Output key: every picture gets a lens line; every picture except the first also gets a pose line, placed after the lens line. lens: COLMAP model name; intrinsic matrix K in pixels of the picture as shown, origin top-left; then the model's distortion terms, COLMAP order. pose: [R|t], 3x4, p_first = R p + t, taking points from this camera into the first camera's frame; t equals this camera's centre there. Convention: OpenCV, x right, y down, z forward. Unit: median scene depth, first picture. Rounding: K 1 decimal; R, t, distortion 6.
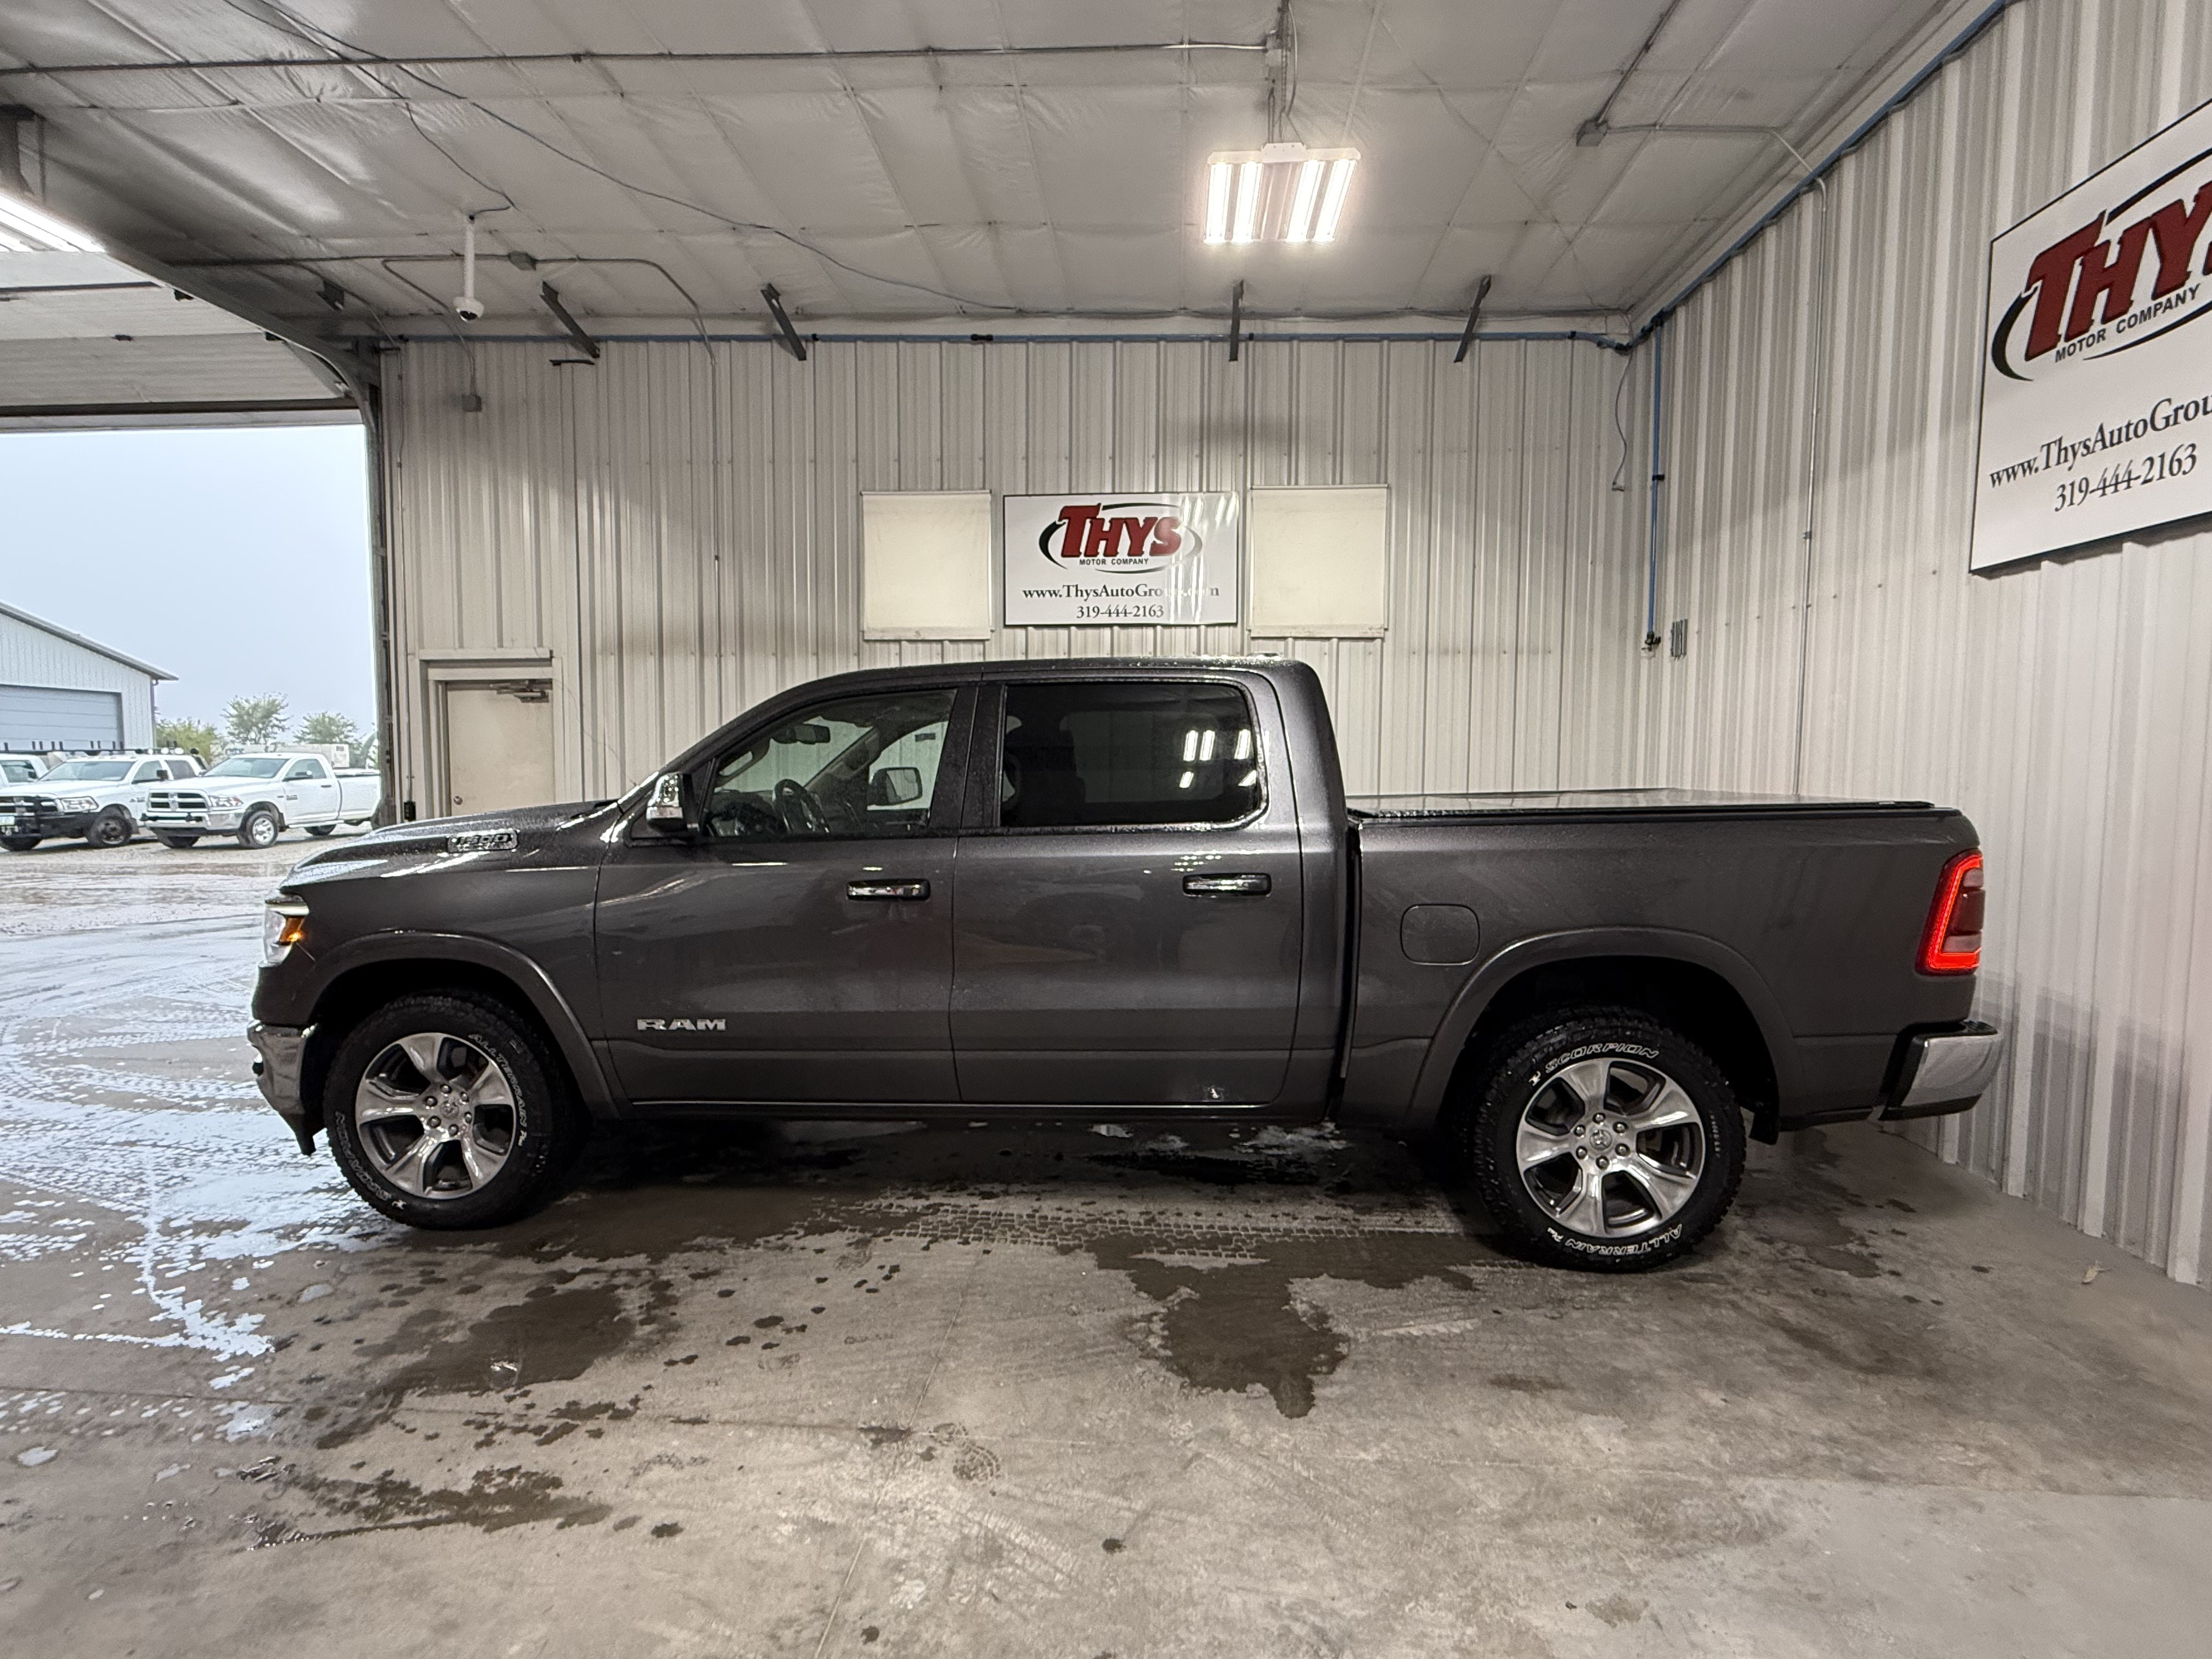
lens RADIAL K [[998.0, 0, 1108.0], [0, 998.0, 824.7], [0, 0, 1]] dist [0.000020, -0.001040]
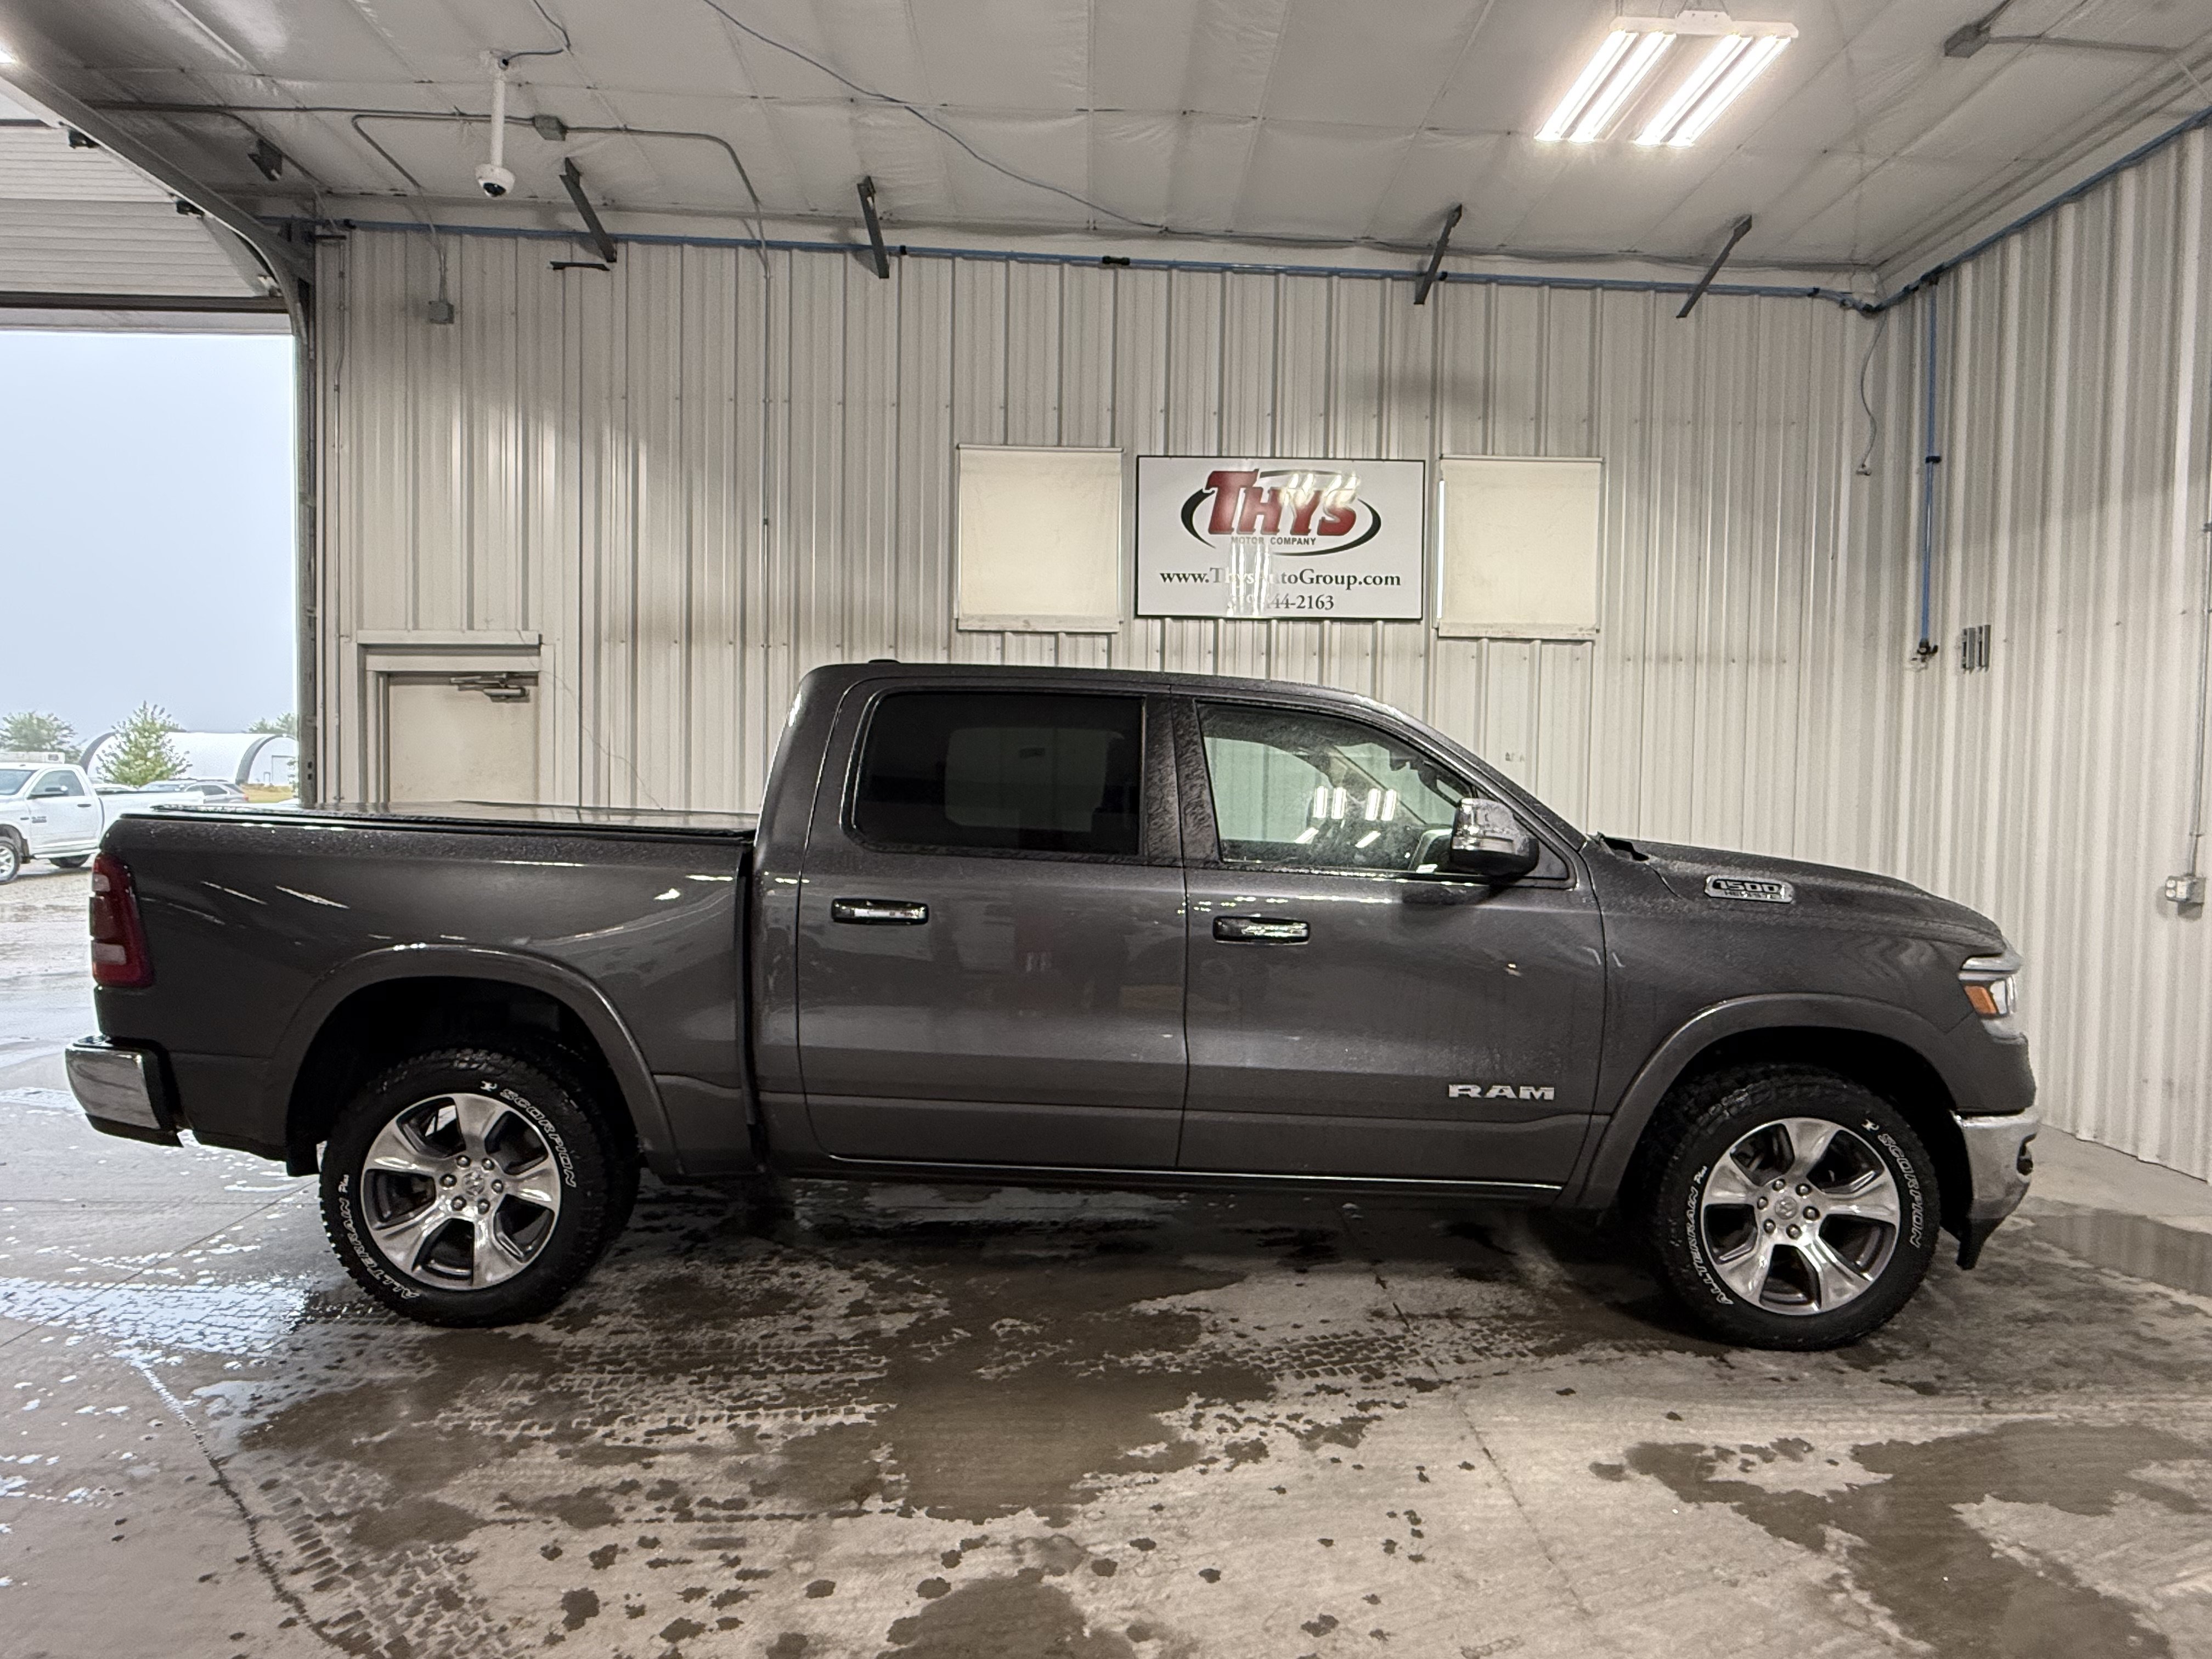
lens RADIAL K [[1142.9, 0, 1104.6], [0, 1142.9, 822.0], [0, 0, 1]] dist [0.000438, -0.000649]
pose [[0.995658, 0.006000, 0.092895, -0.220798], [-0.003323, 0.999575, -0.028946, -0.006941], [-0.093029, 0.028512, 0.995255, 0.093016]]
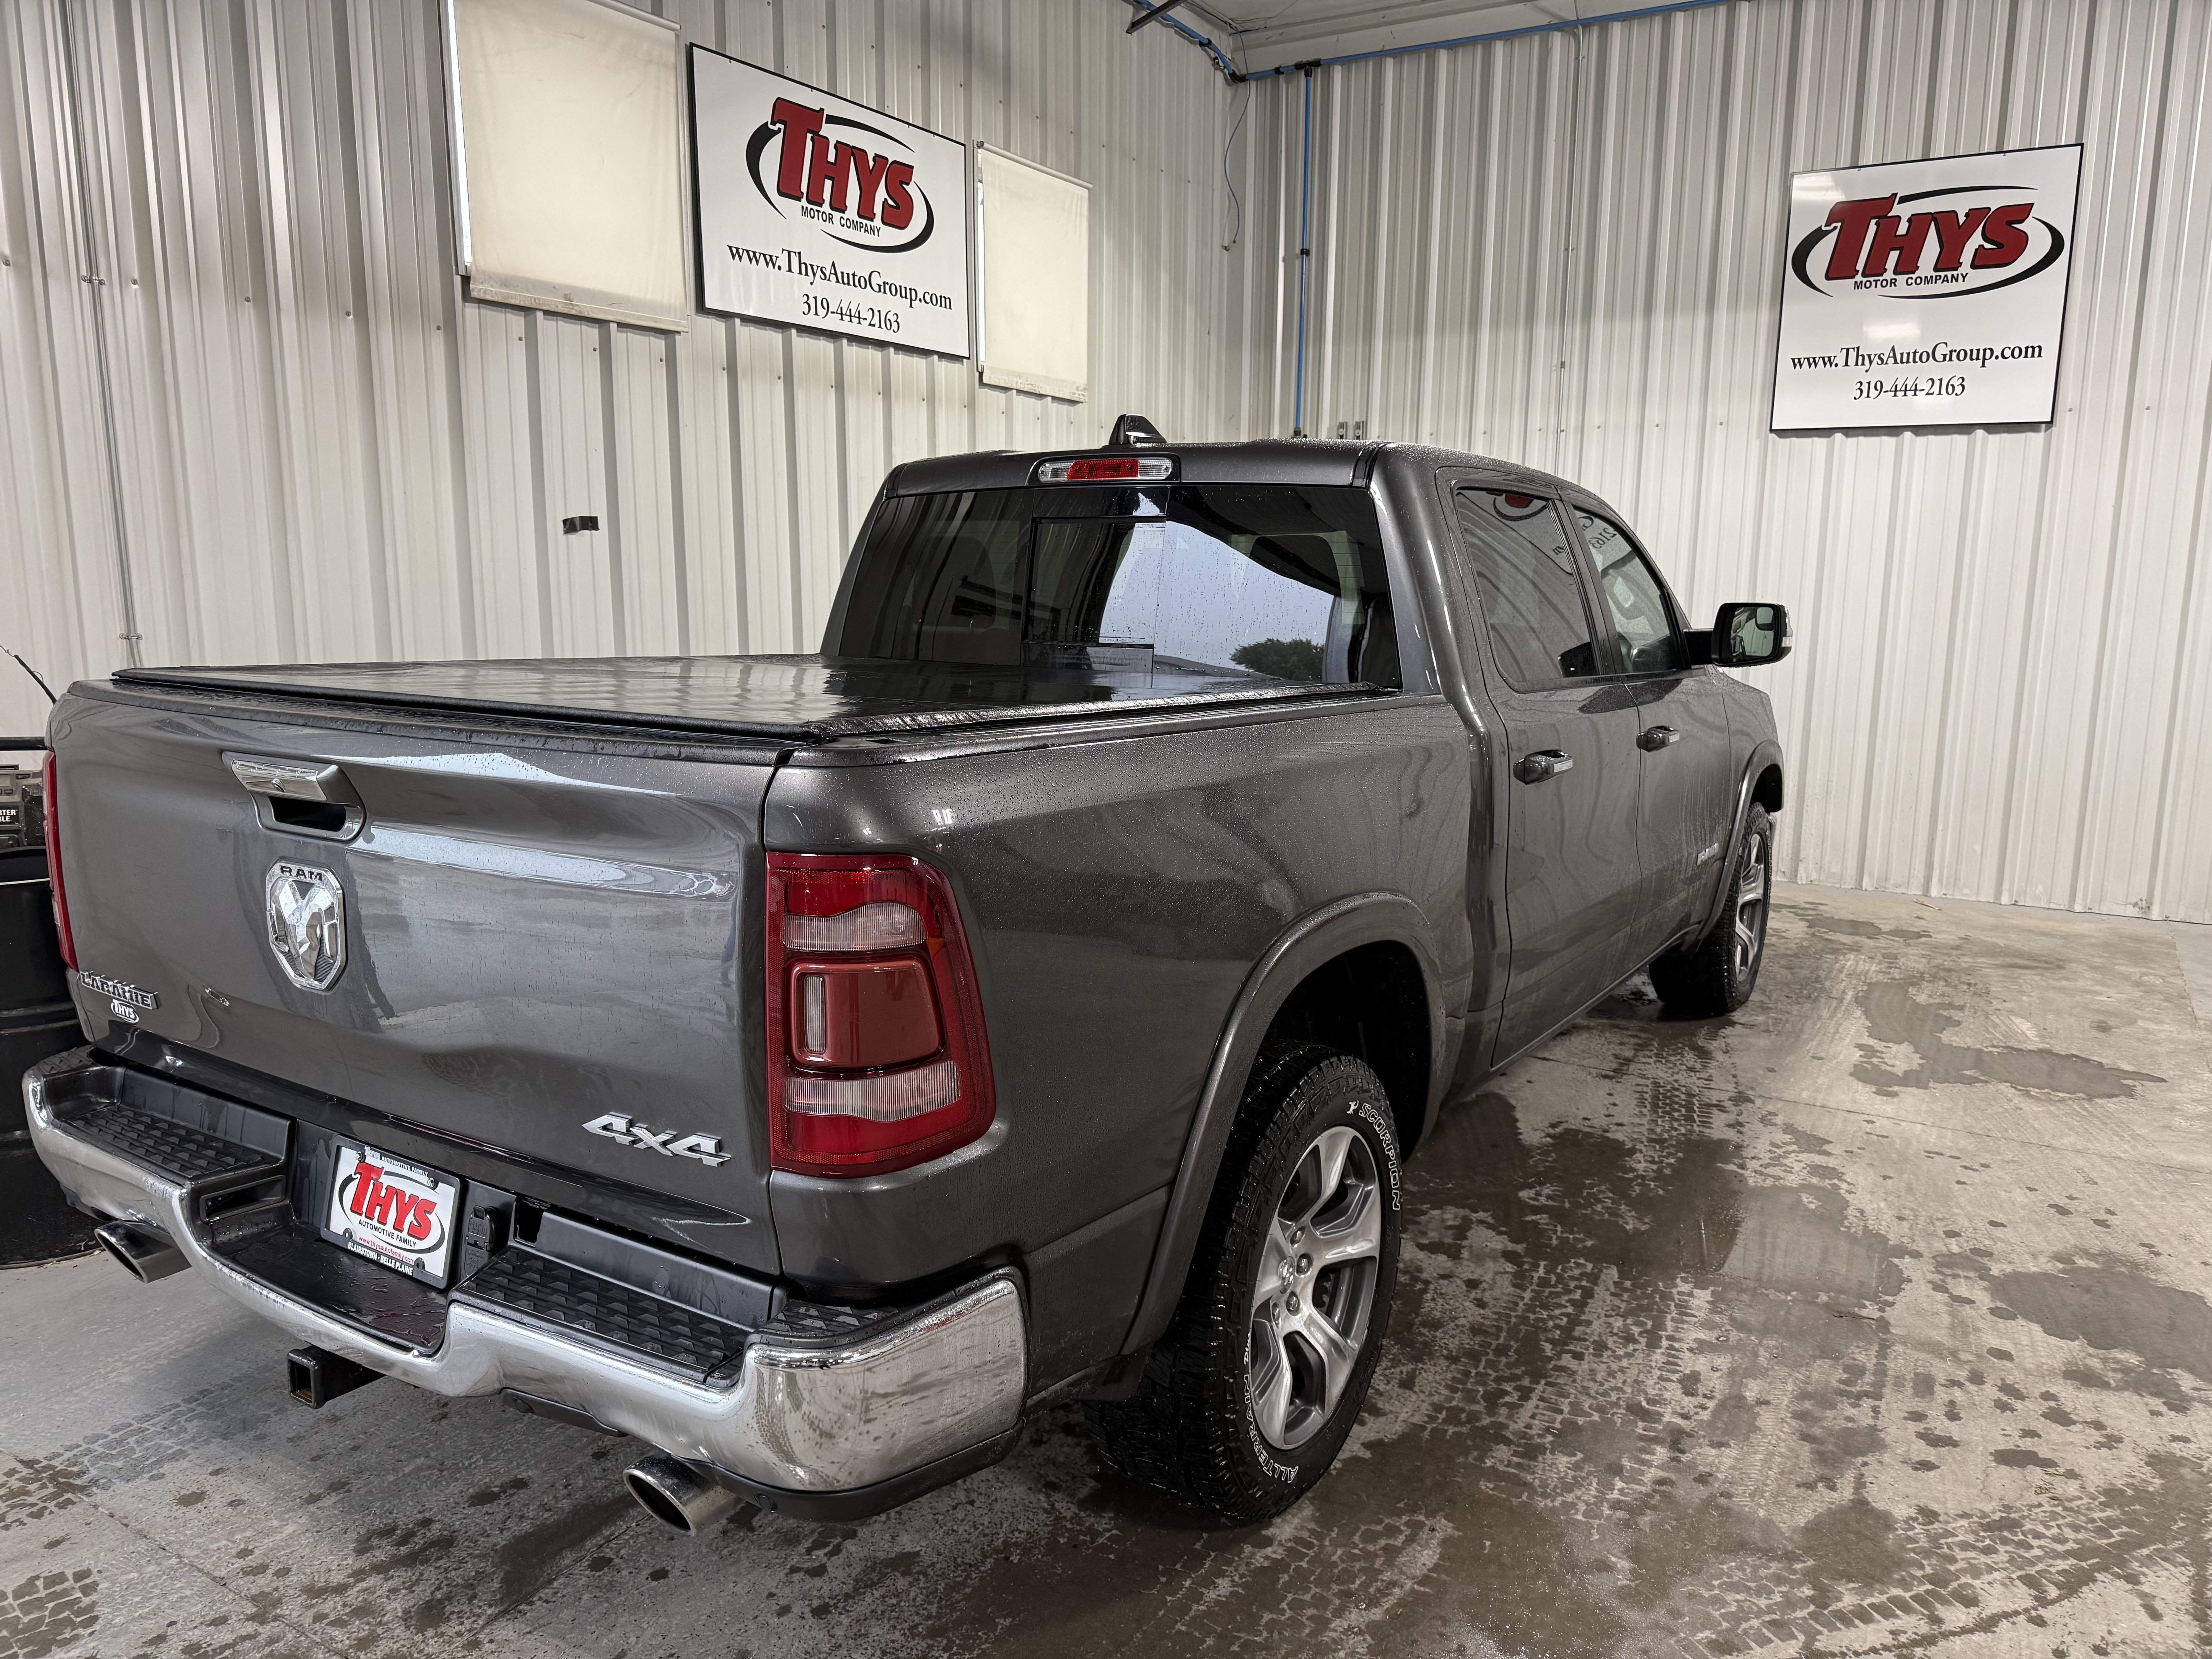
lens RADIAL K [[1564.5, 0, 1106.0], [0, 1564.5, 829.5], [0, 0, 1]] dist [0.032282, -0.042464]
pose [[0.456567, -0.155490, 0.875996, -0.789409], [0.045730, 0.987409, 0.151431, -0.048317], [-0.888513, -0.029079, 0.457930, 0.446914]]
